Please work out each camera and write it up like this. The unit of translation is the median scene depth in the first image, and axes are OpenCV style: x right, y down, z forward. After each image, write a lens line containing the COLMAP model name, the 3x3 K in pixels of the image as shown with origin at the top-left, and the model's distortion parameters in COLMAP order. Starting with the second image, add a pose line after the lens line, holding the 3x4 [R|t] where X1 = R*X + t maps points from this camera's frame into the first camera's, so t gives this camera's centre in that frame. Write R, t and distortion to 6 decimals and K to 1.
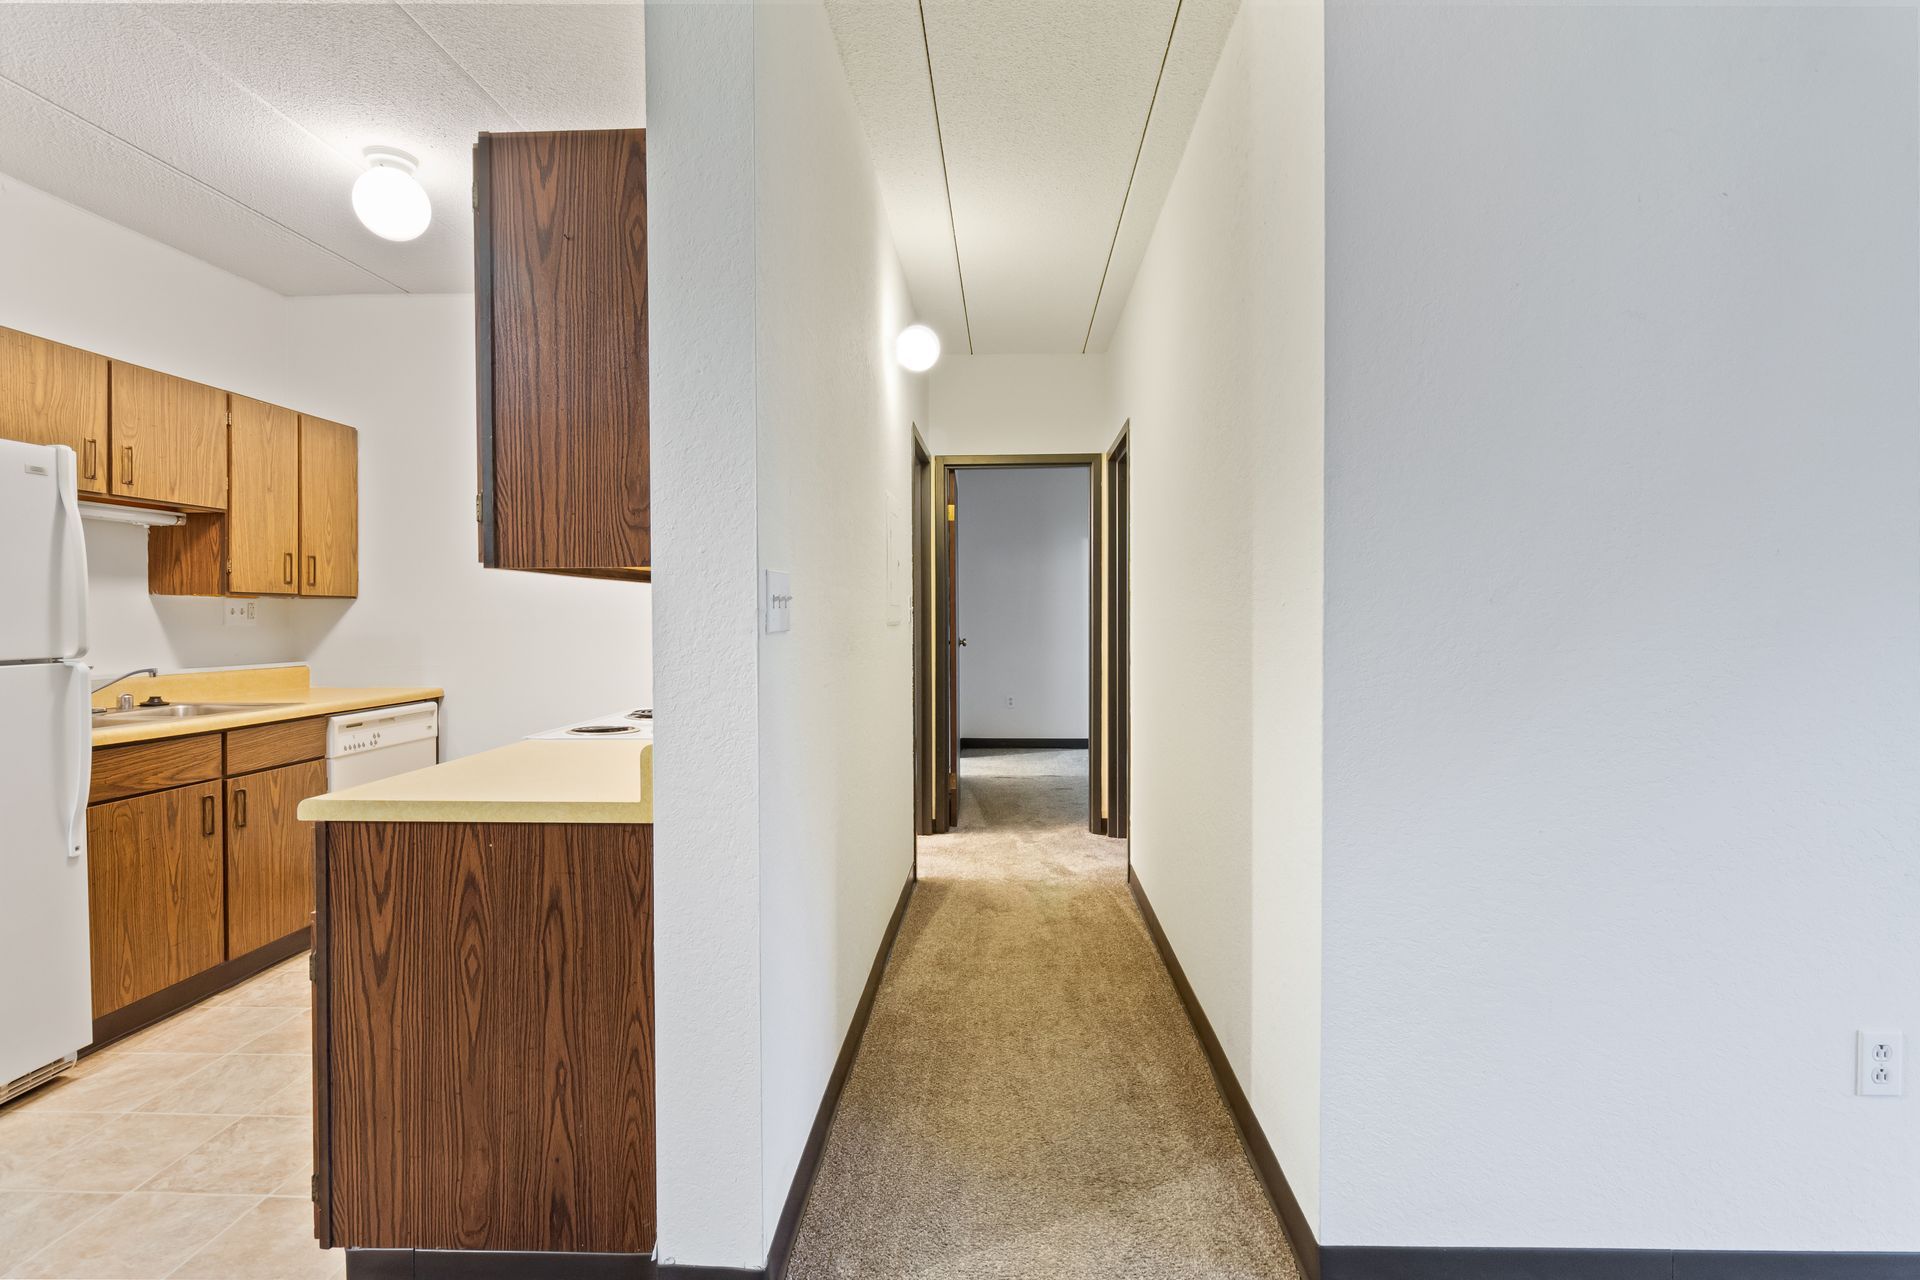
lens RADIAL K [[925.8, 0, 960.0], [0, 925.8, 640.0], [0, 0, 1]] dist [0.001141, -0.001051]
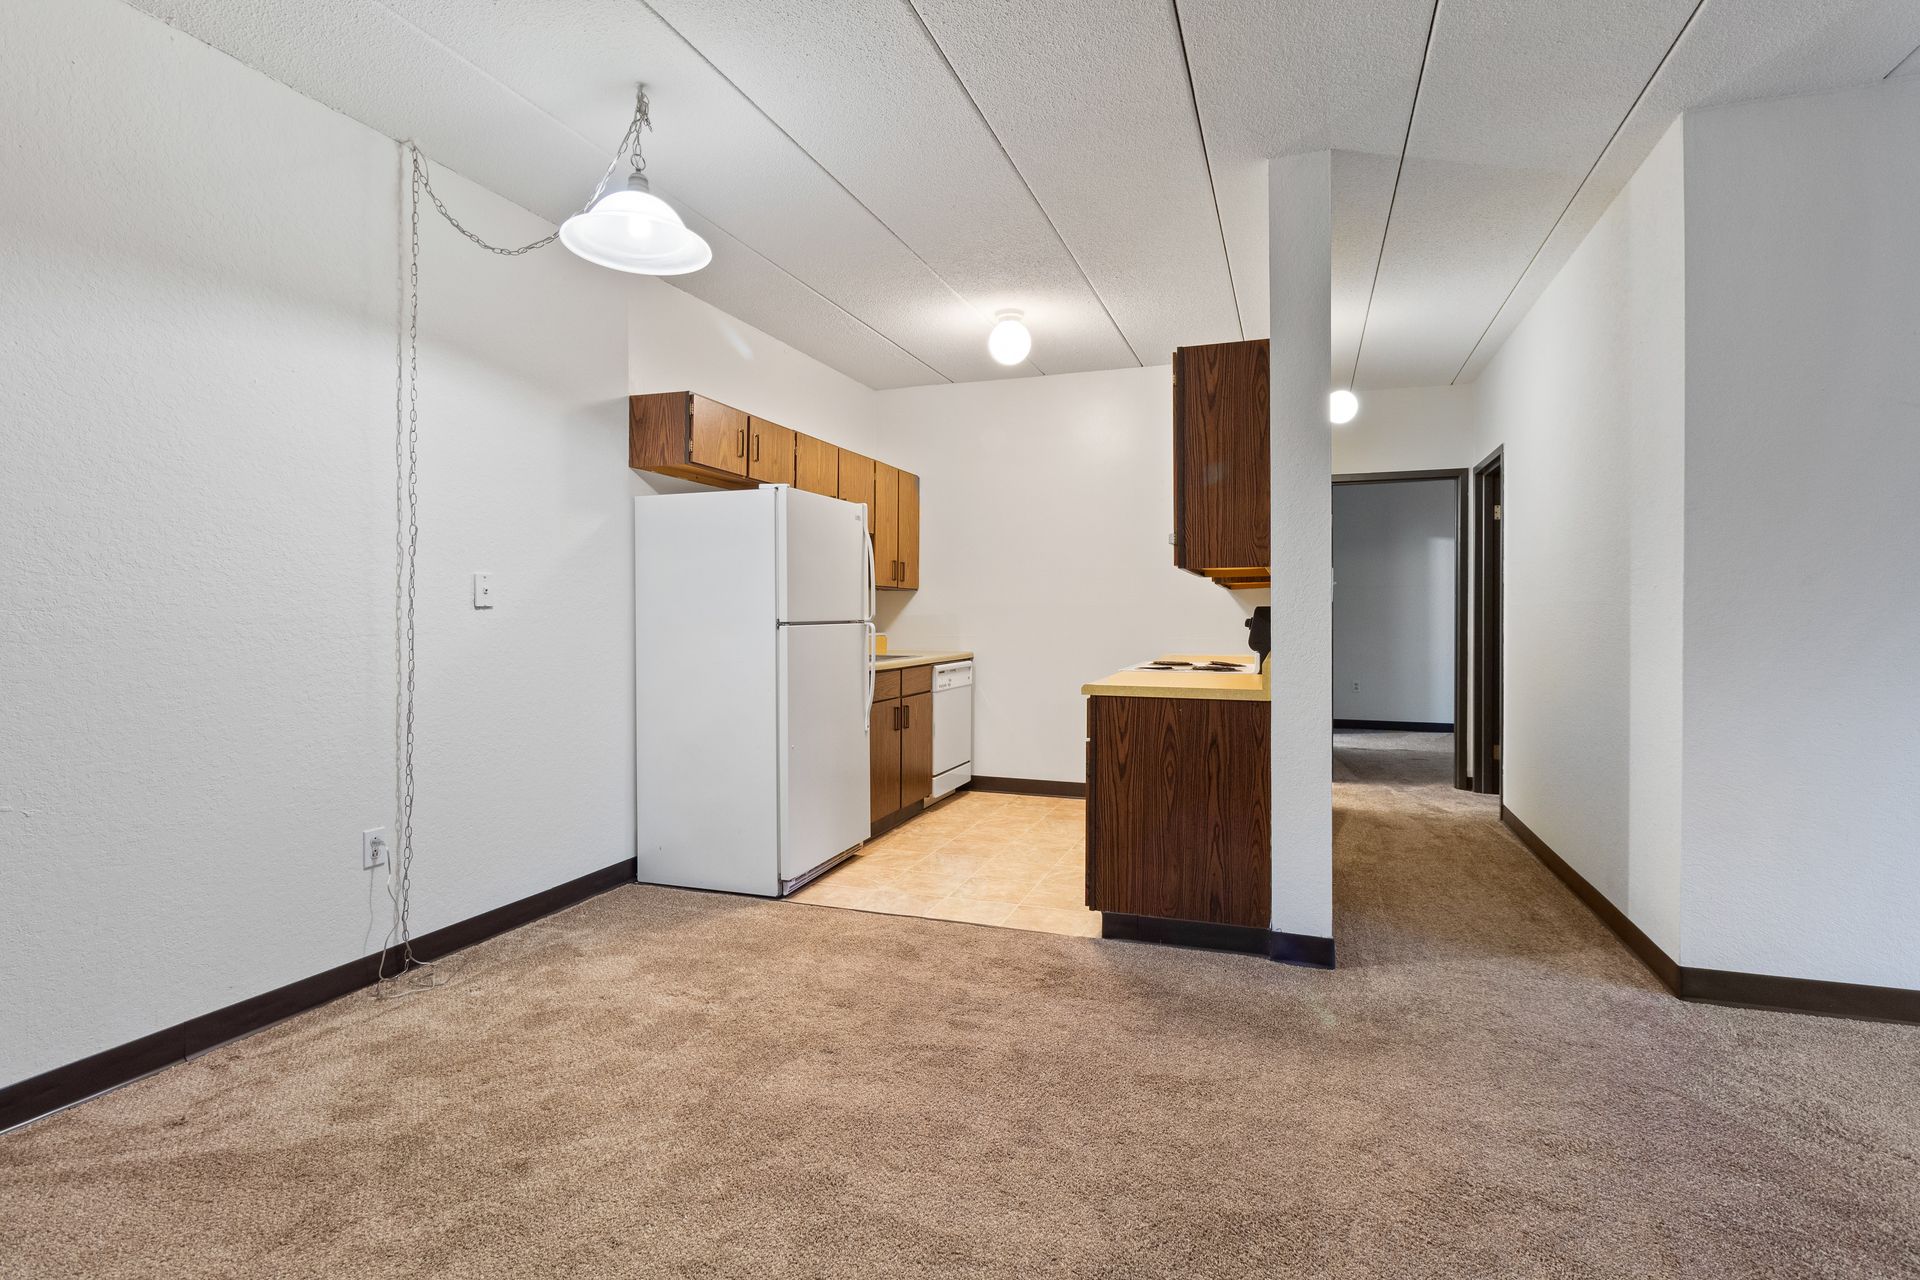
lens RADIAL K [[928.6, 0, 962.1], [0, 928.6, 624.4], [0, 0, 1]] dist [-0.002150, -0.001210]
pose [[0.956750, 0.008292, -0.290793, -0.377350], [-0.012961, 0.999816, -0.014134, 0.074153], [0.290622, 0.017291, 0.956682, -1.006095]]
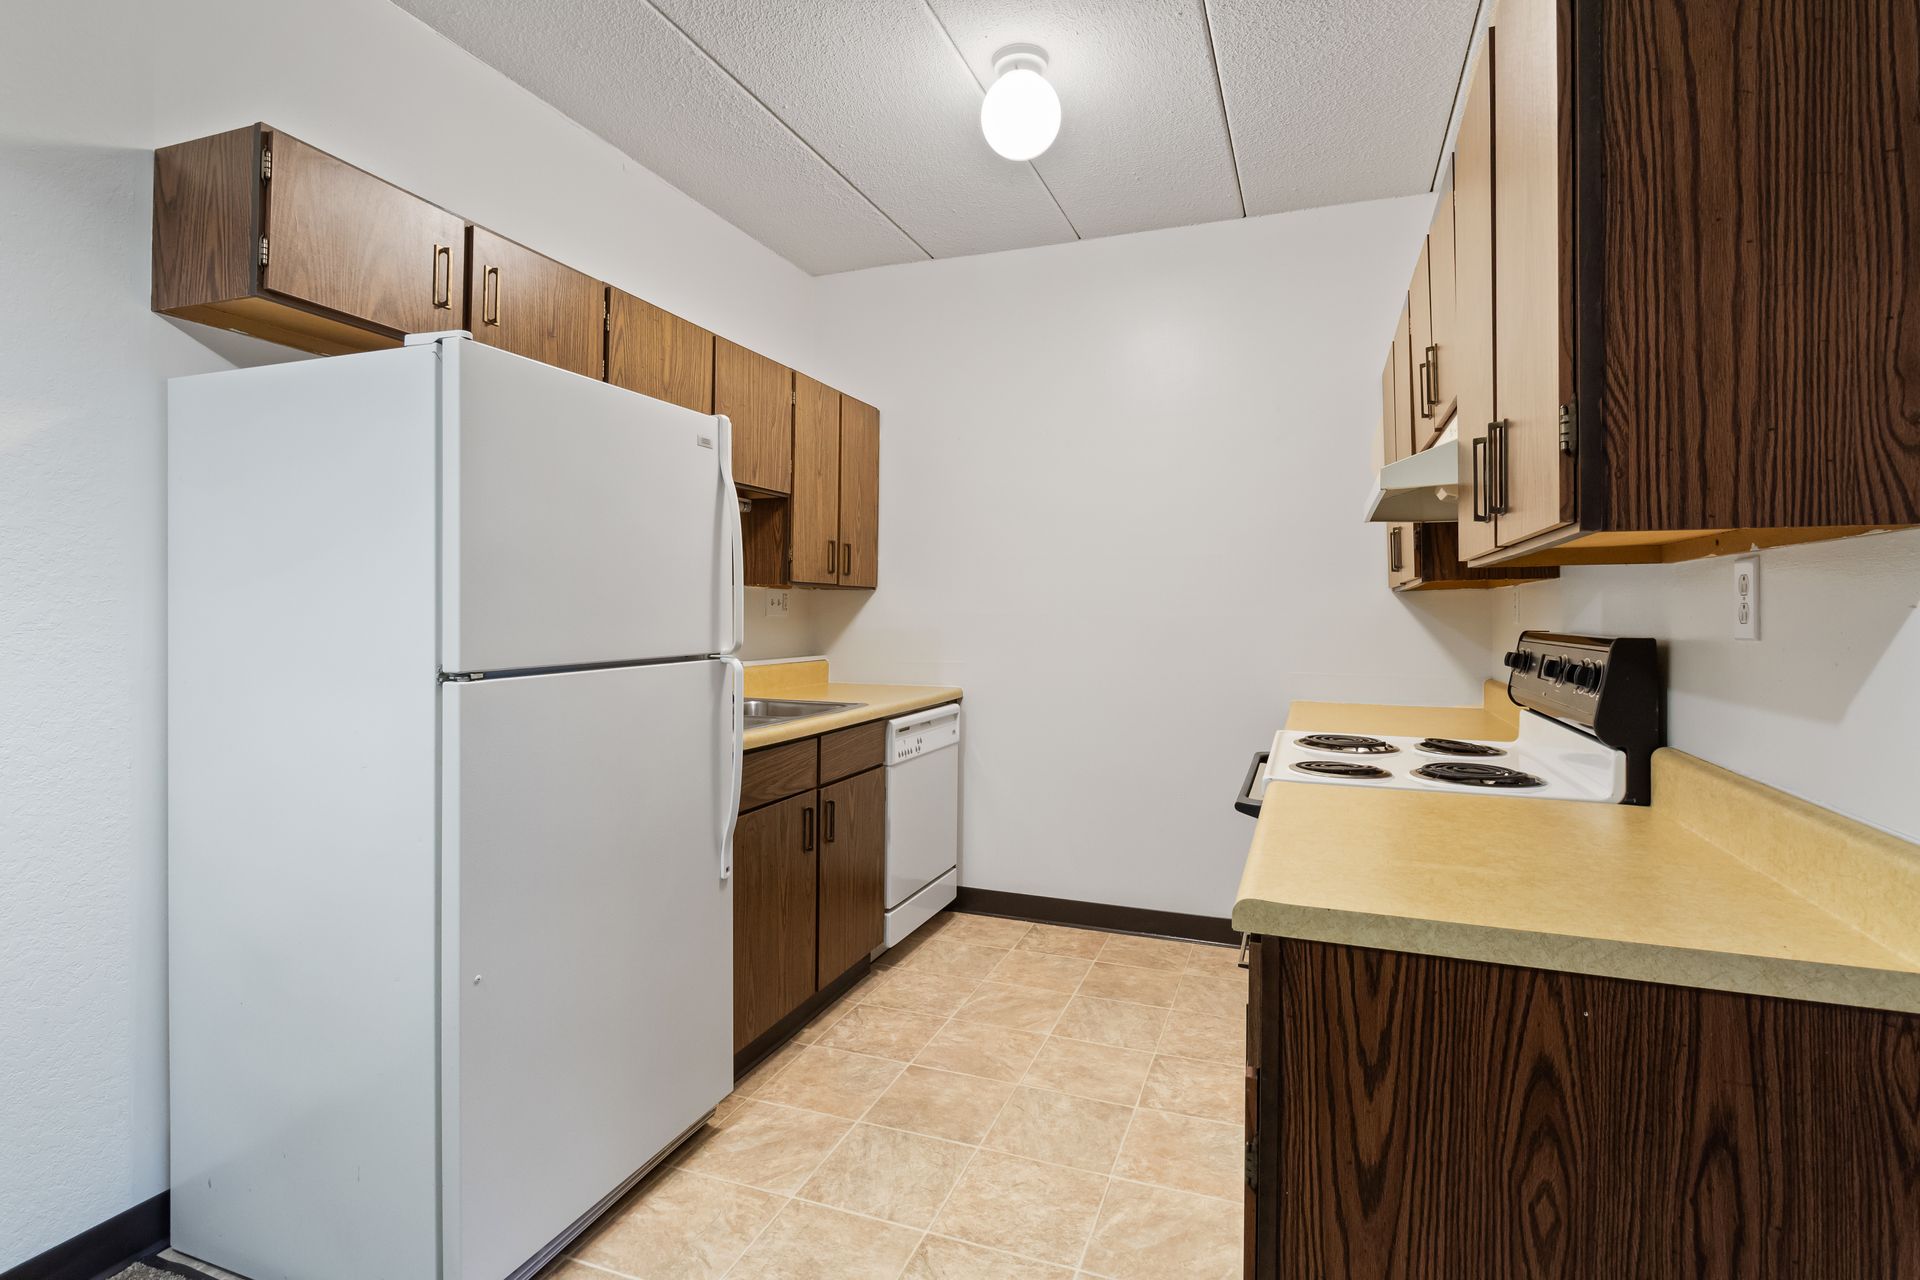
lens RADIAL K [[928.6, 0, 962.1], [0, 928.6, 624.4], [0, 0, 1]] dist [-0.002150, -0.001210]
pose [[0.951507, 0.014631, -0.307280, -0.698450], [-0.018193, 0.999796, -0.008731, -0.007346], [0.307090, 0.013898, 0.951579, 0.330079]]
